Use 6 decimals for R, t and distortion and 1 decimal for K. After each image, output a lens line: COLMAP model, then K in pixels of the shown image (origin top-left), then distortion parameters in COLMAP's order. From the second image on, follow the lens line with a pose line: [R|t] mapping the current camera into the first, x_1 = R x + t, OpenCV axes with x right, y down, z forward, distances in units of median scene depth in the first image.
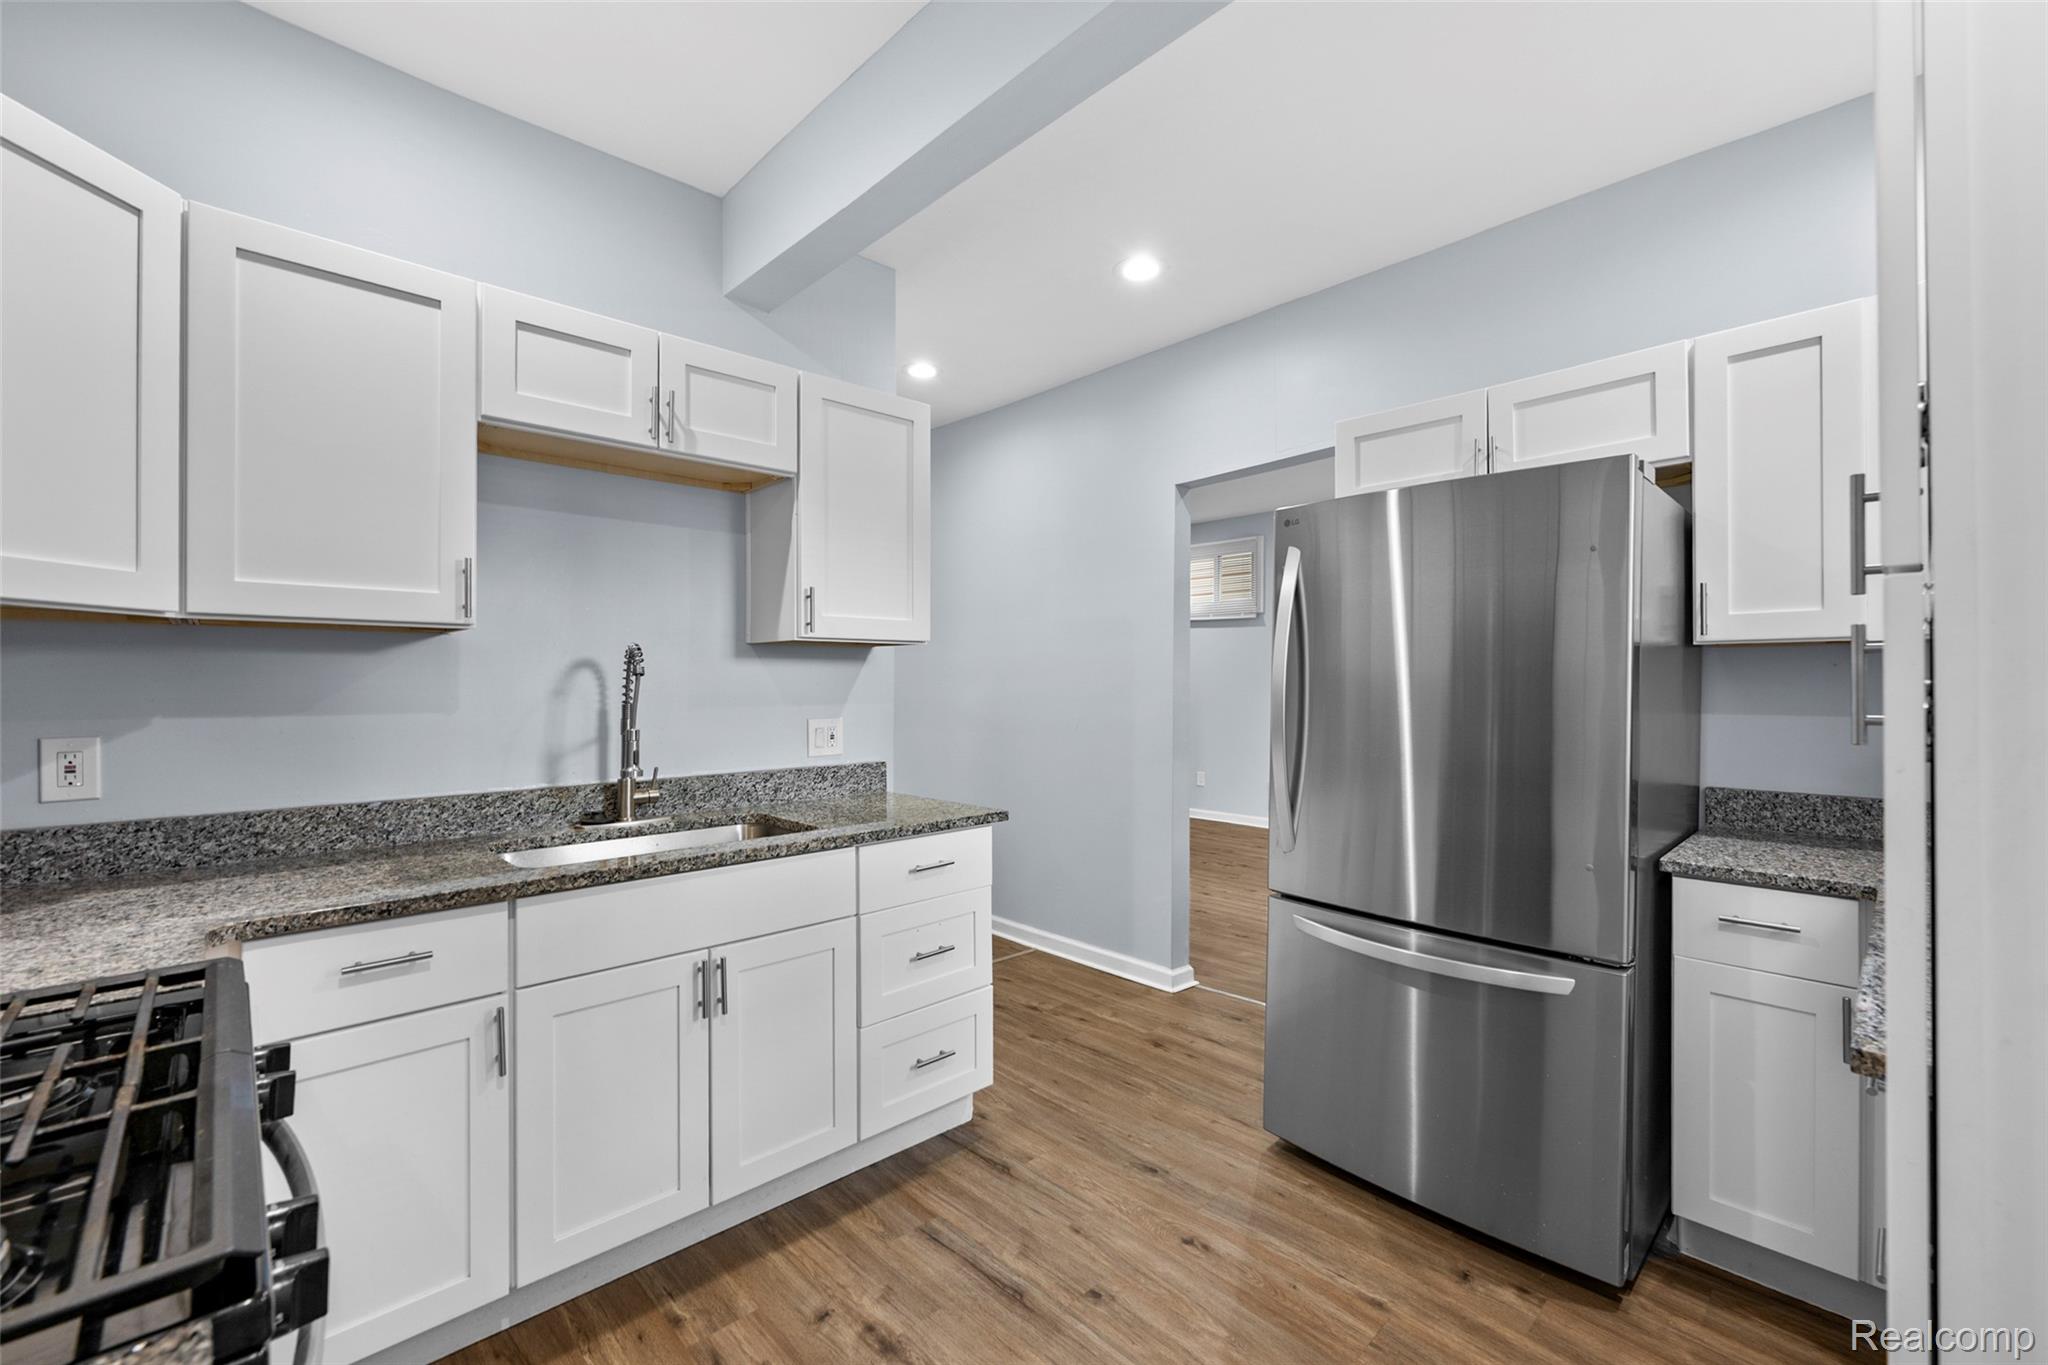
lens RADIAL K [[834.0, 0, 1020.9], [0, 834.0, 684.6], [0, 0, 1]] dist [0.001728, 0.000214]
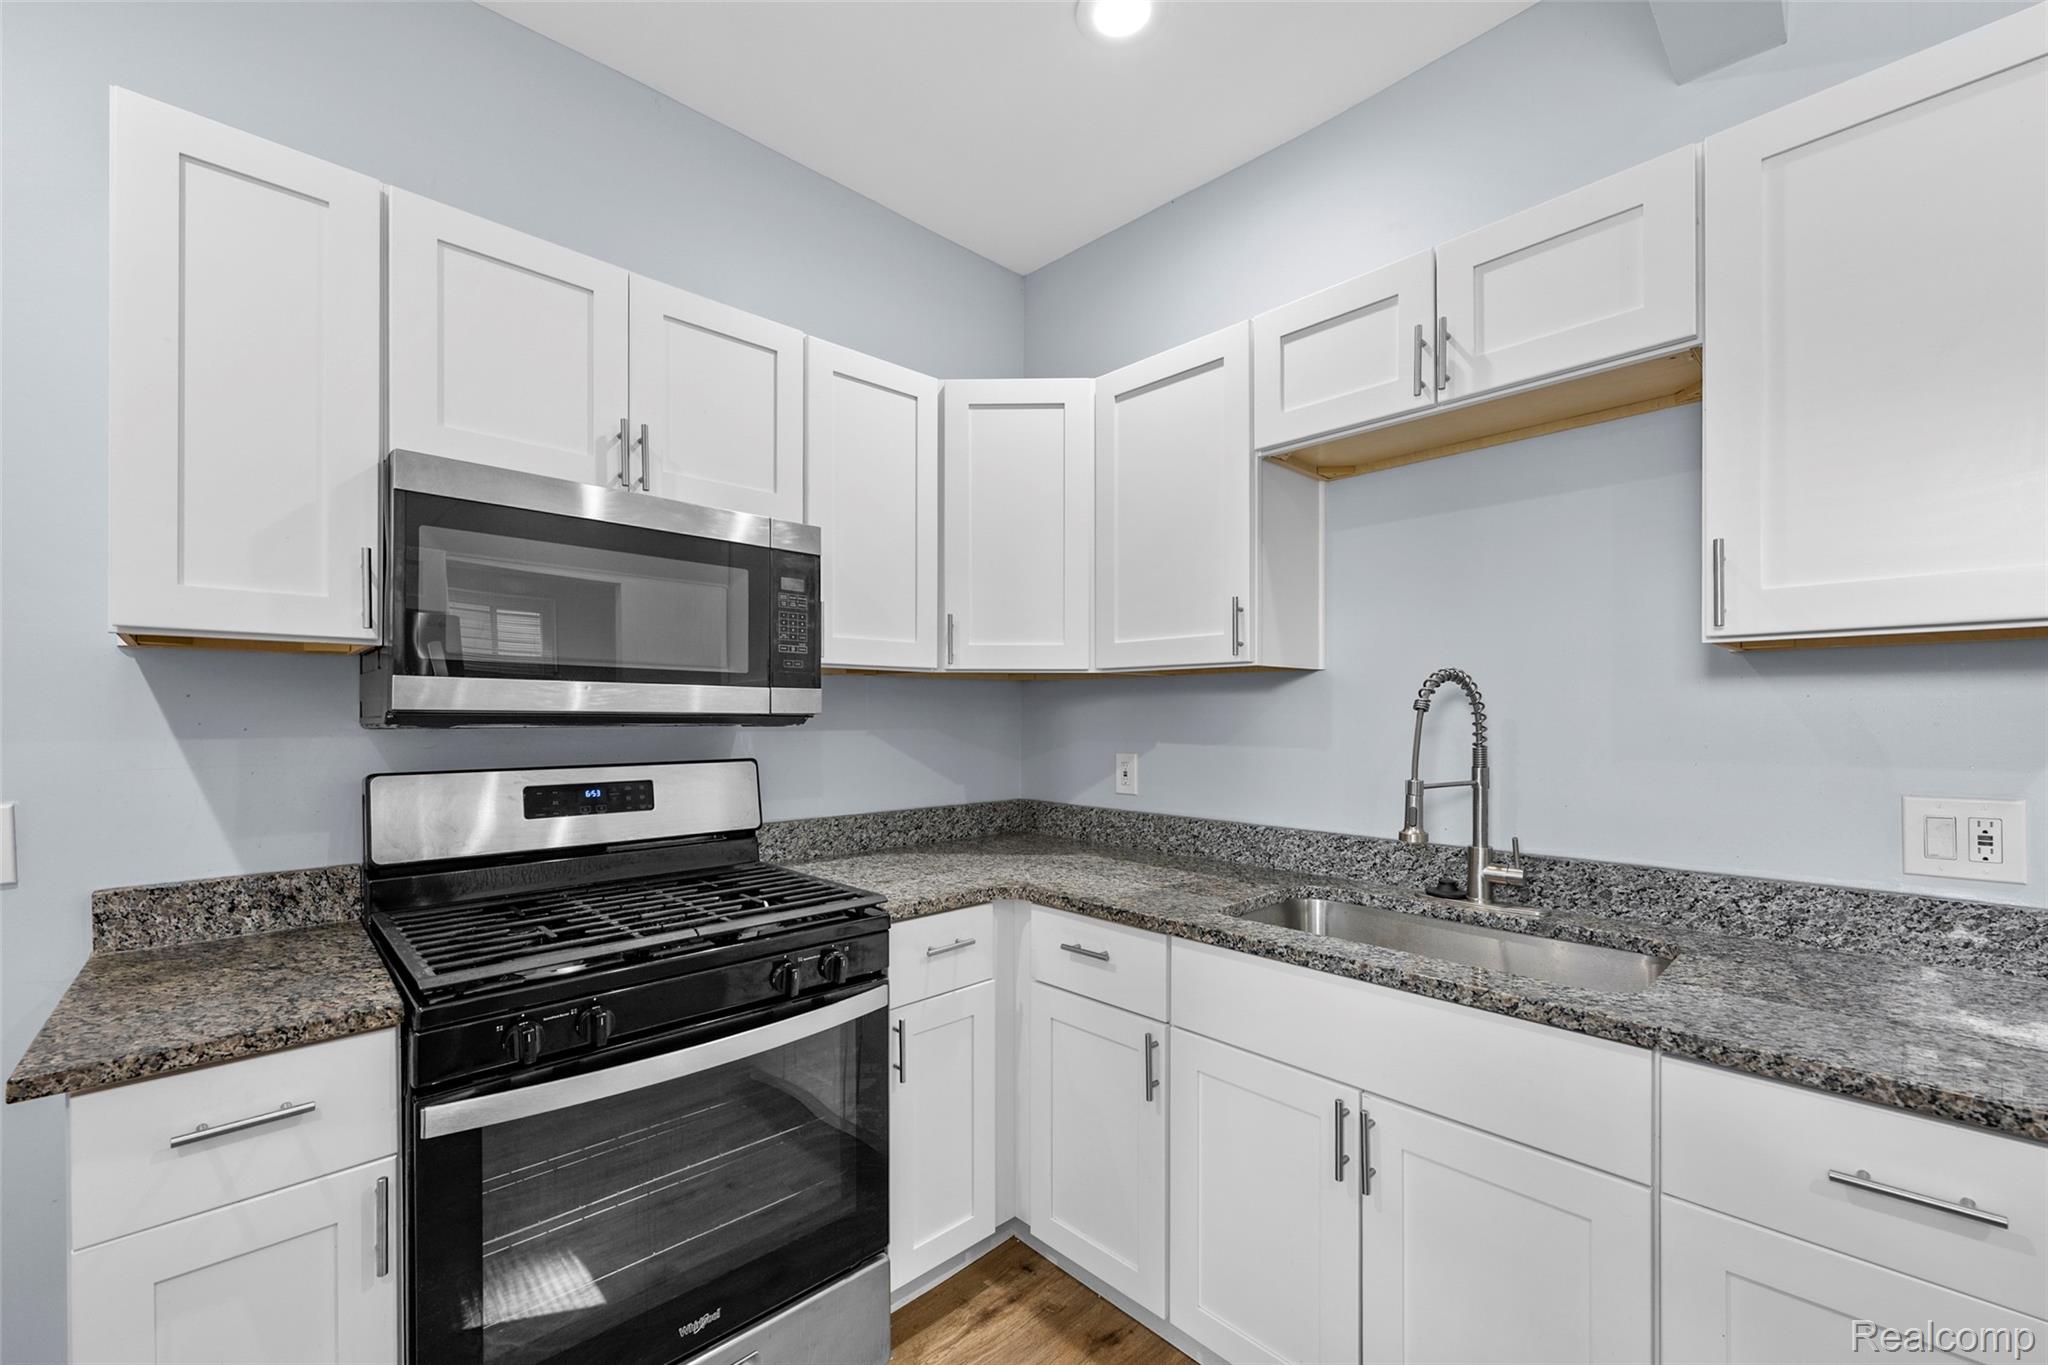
lens RADIAL K [[834.0, 0, 983.5], [0, 834.0, 712.3], [0, 0, 1]] dist [0.001728, 0.000214]
pose [[-0.018510, 0.001714, -0.999827, 0.323437], [0.001493, 0.999997, 0.001687, -0.011271], [0.999828, -0.001461, -0.018512, 0.629972]]
